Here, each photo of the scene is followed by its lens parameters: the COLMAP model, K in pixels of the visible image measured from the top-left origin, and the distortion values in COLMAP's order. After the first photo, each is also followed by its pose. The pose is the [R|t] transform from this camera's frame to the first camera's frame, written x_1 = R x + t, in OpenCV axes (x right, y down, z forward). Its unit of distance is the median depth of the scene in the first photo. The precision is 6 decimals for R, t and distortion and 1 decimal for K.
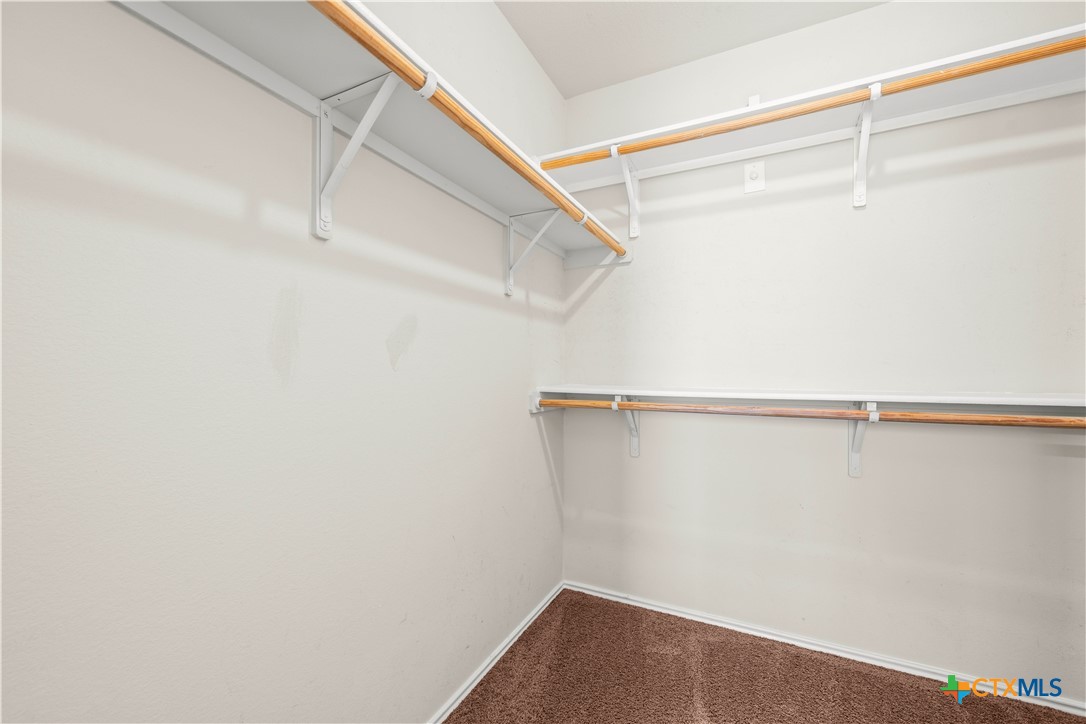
lens RADIAL K [[431.0, 0, 540.3], [0, 431.0, 366.8], [0, 0, 1]] dist [0.001976, -0.000763]
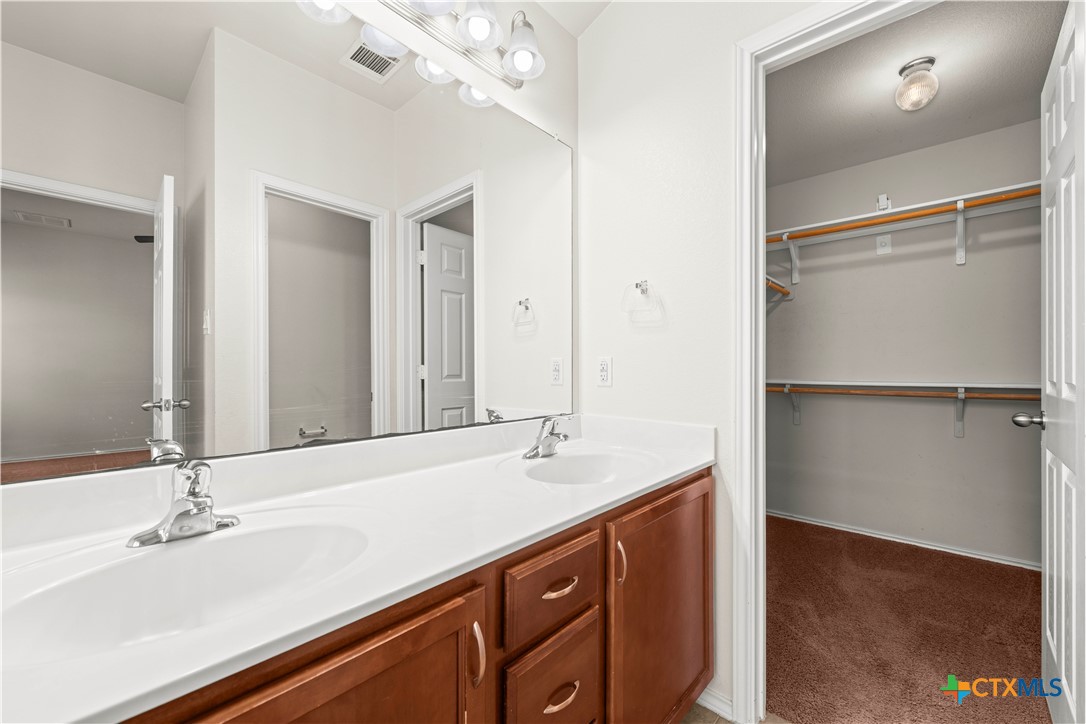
lens RADIAL K [[431.0, 0, 543.7], [0, 431.0, 361.9], [0, 0, 1]] dist [0.001976, -0.000763]
pose [[0.966962, -0.005063, -0.254871, -0.305388], [0.003390, 0.999970, -0.007001, -0.010687], [0.254898, 0.005905, 0.966950, -0.843887]]
